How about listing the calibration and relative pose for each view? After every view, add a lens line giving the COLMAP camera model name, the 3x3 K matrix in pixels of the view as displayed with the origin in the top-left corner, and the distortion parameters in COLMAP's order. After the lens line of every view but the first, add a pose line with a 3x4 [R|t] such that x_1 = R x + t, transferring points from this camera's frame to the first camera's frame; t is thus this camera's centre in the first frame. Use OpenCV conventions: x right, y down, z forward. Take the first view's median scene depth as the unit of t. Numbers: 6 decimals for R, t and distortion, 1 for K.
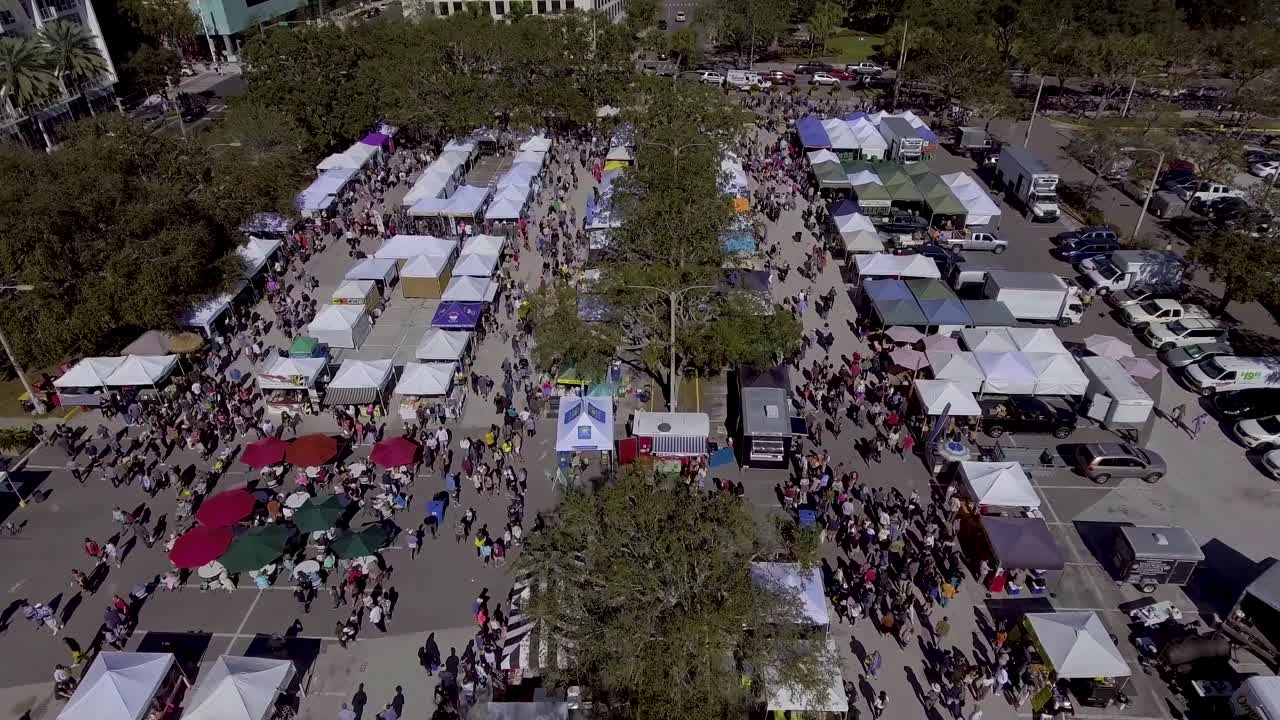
lens RADIAL K [[774.3, 0, 640.0], [0, 774.3, 360.0], [0, 0, 1]] dist [-0.022598, 0.000491]
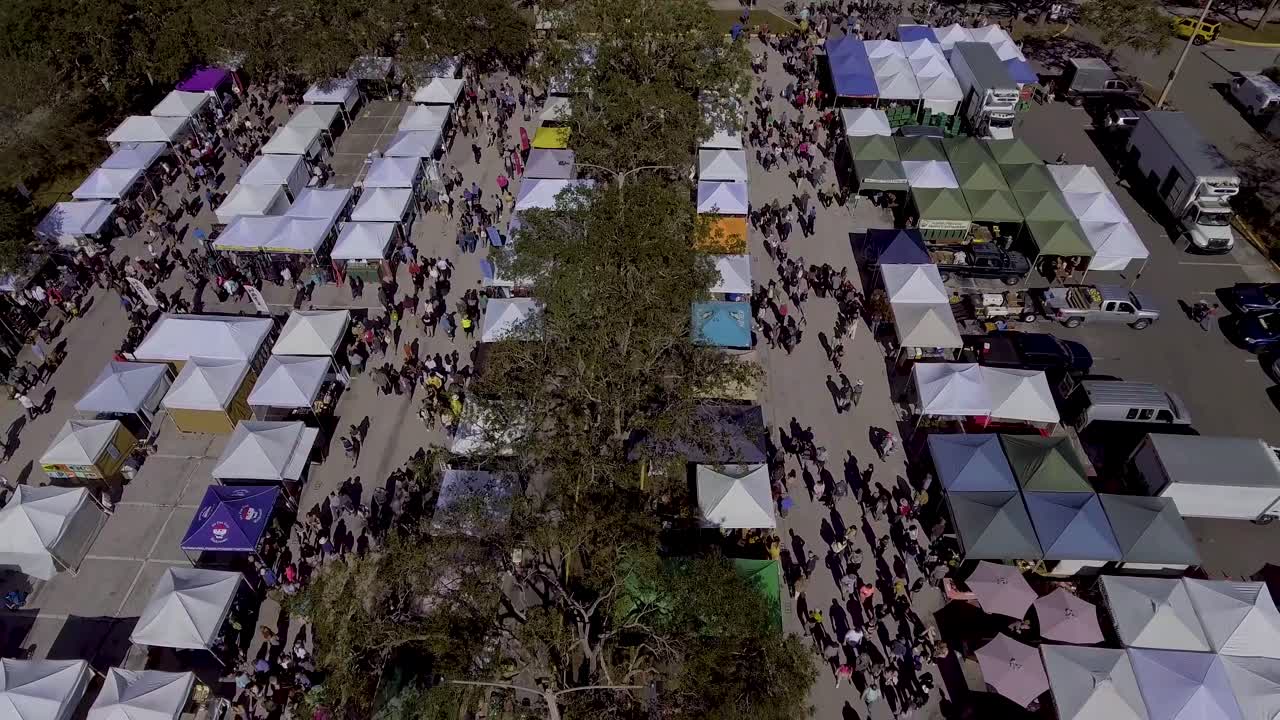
lens RADIAL K [[774.3, 0, 640.0], [0, 774.3, 360.0], [0, 0, 1]] dist [-0.022598, 0.000491]
pose [[0.999896, 0.006355, -0.012946, 0.059024], [-0.003454, 0.977071, 0.212884, -0.222407], [0.014002, -0.212818, 0.976992, 0.340432]]
